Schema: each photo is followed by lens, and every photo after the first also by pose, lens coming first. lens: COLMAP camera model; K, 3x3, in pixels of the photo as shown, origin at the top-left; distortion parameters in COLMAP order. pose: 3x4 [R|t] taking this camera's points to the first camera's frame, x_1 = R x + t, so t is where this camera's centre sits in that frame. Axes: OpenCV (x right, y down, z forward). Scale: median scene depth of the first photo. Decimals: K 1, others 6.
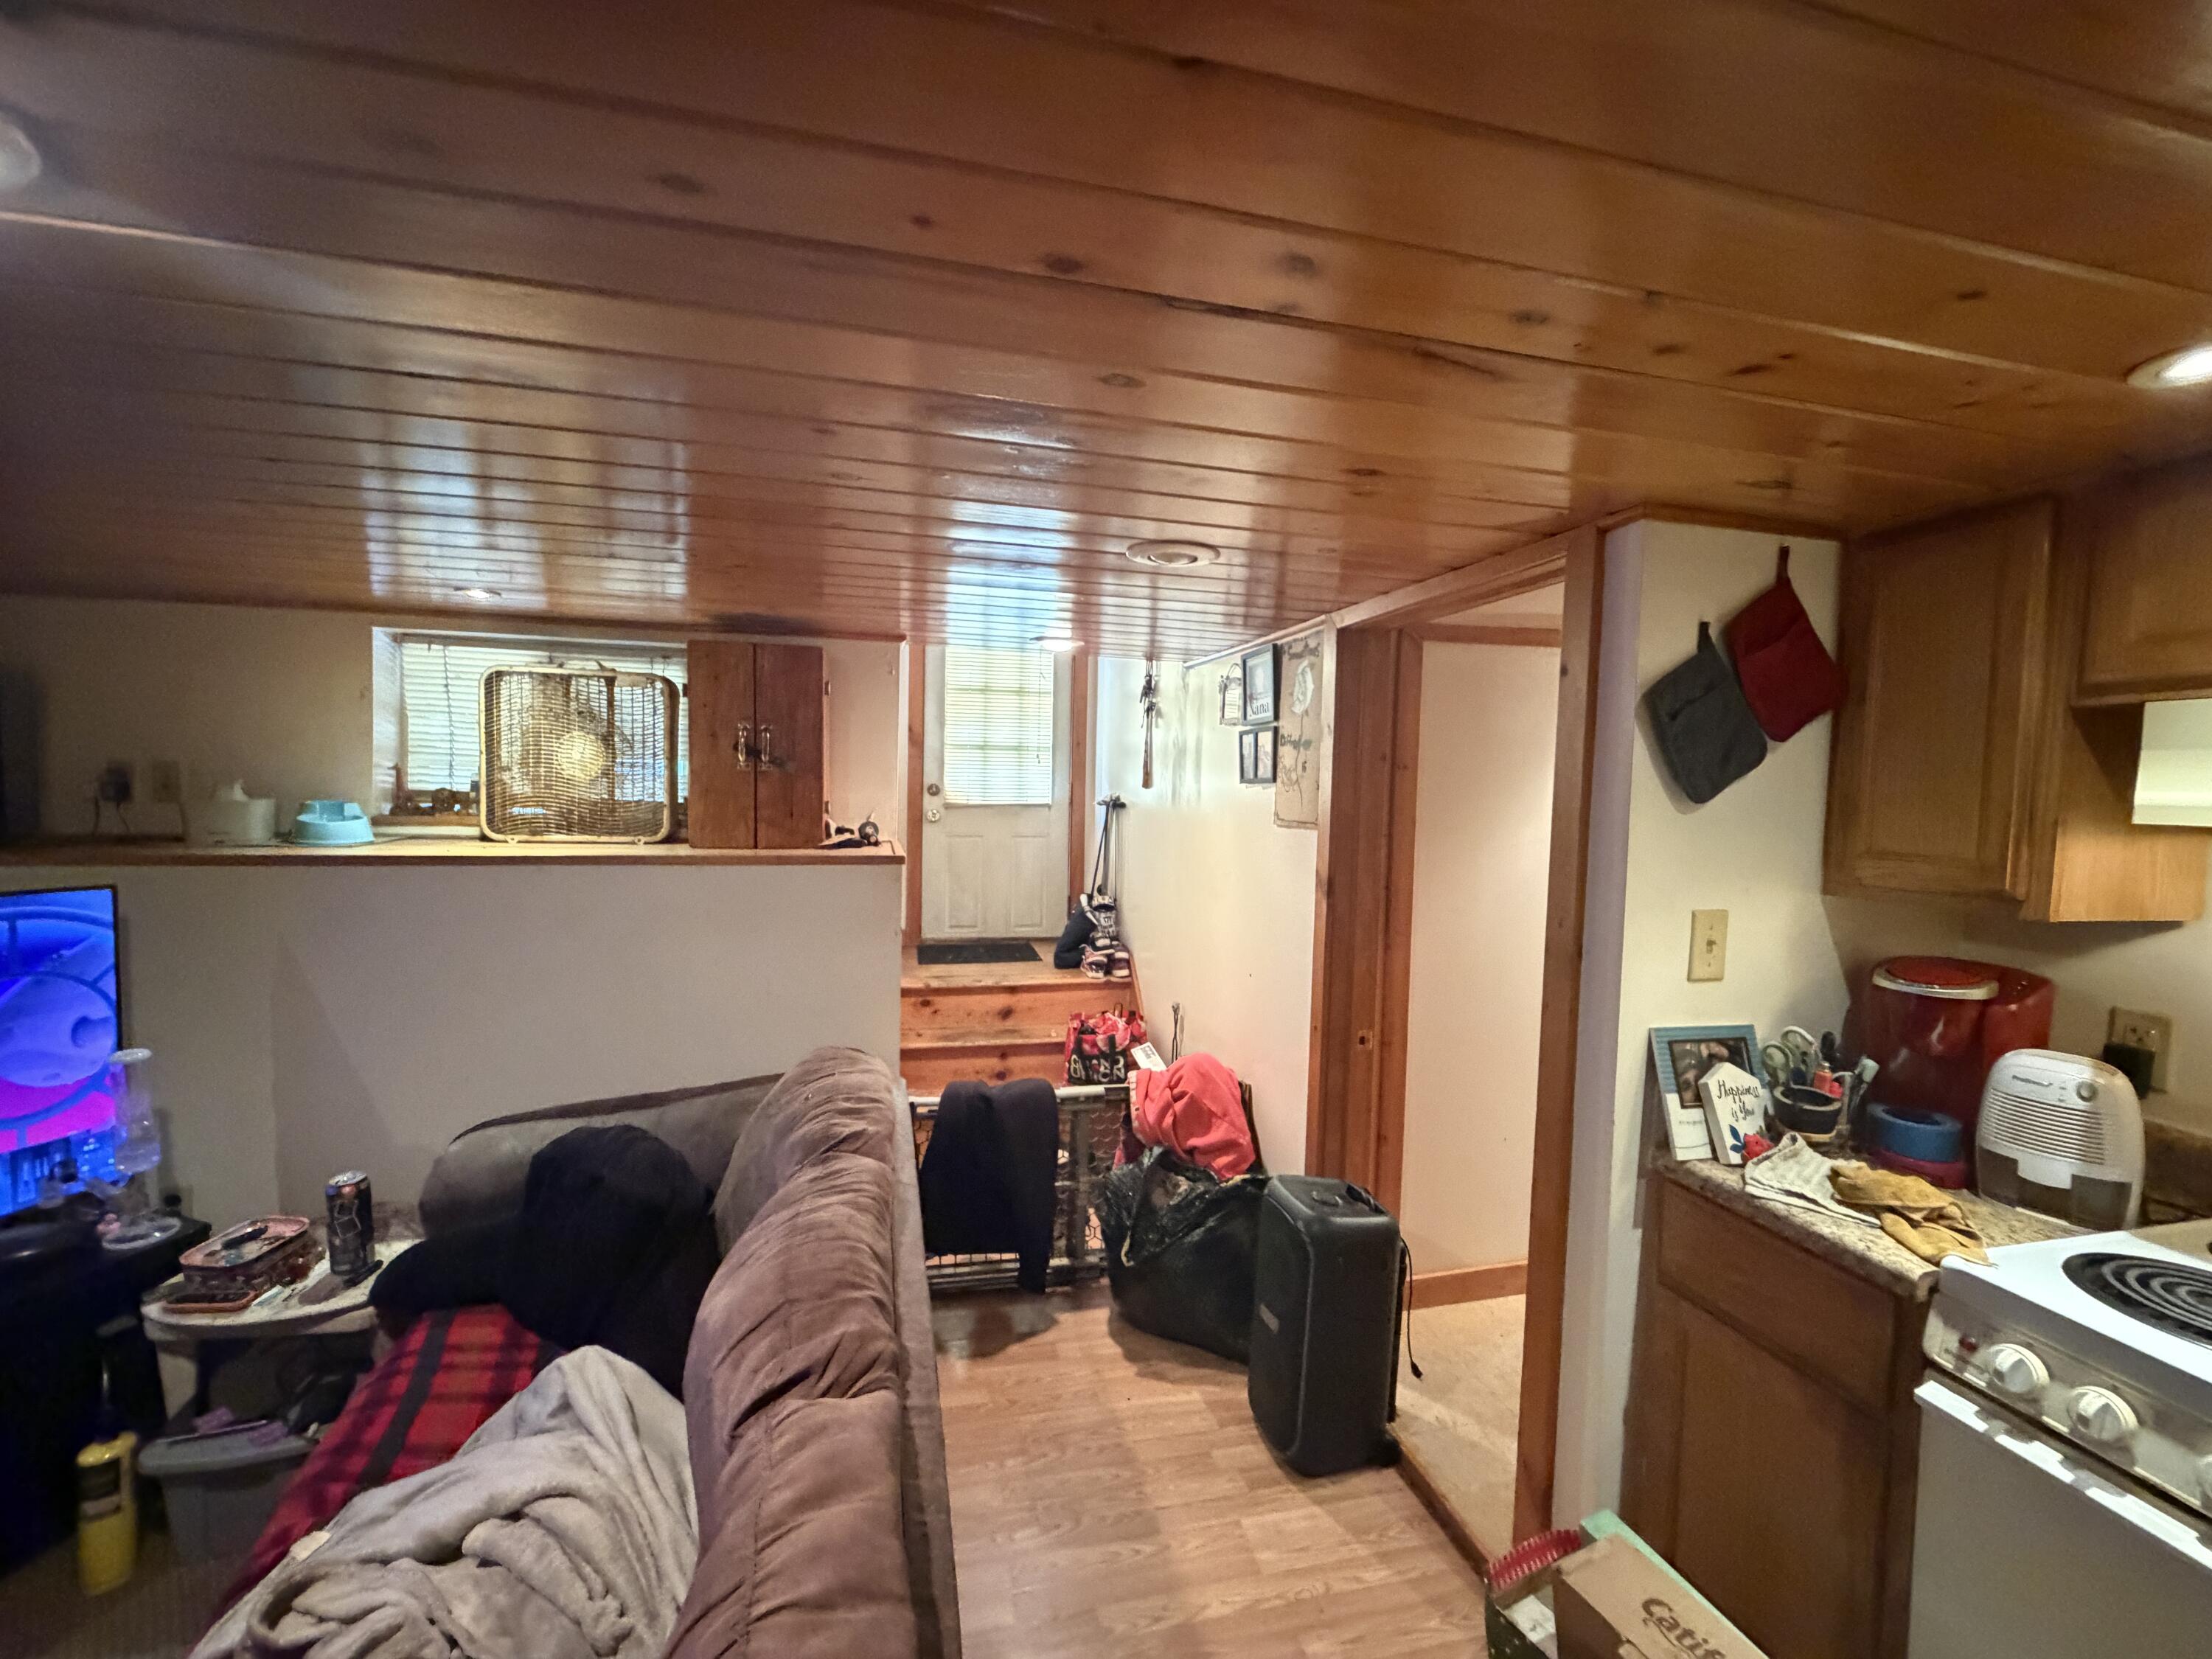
lens RADIAL K [[879.5, 0, 1096.1], [0, 879.5, 829.5], [0, 0, 1]] dist [0.002781, 0.000360]
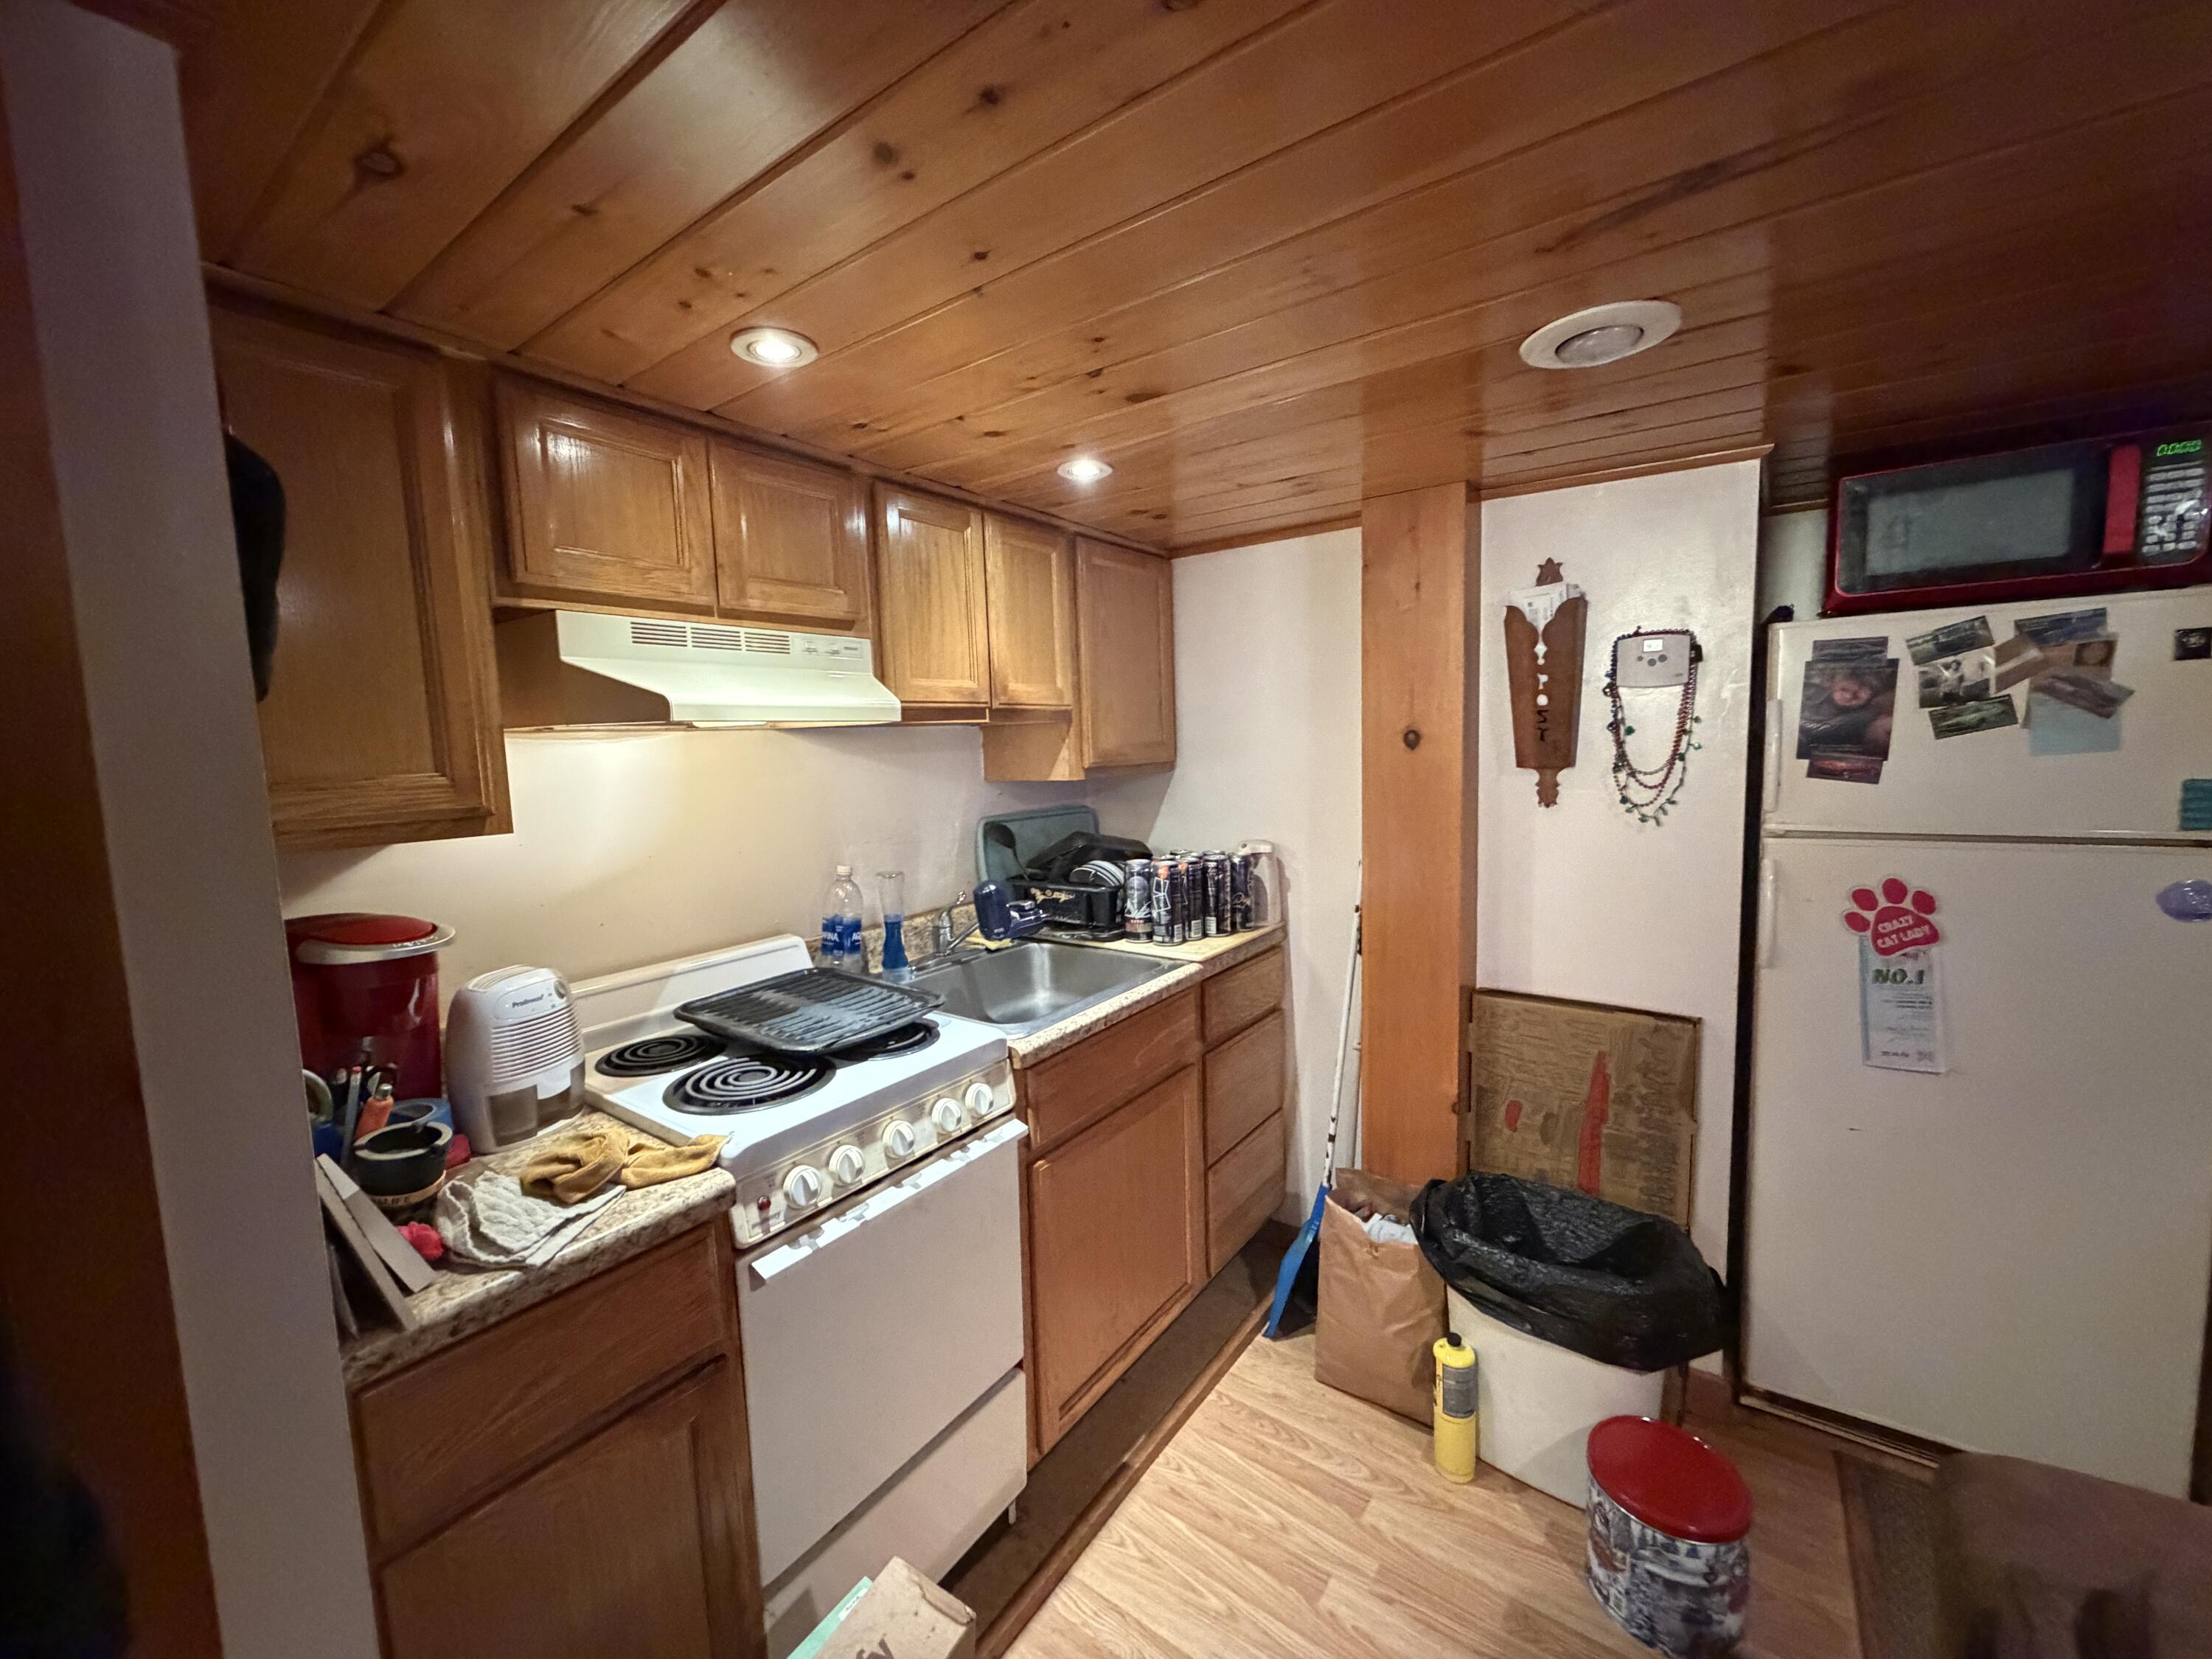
lens RADIAL K [[879.5, 0, 1109.2], [0, 879.5, 834.4], [0, 0, 1]] dist [0.002781, 0.000360]
pose [[-0.640355, -0.091170, 0.762649, -0.038666], [0.058628, 0.984232, 0.166885, -0.011198], [-0.765838, 0.151578, -0.624913, 0.766680]]
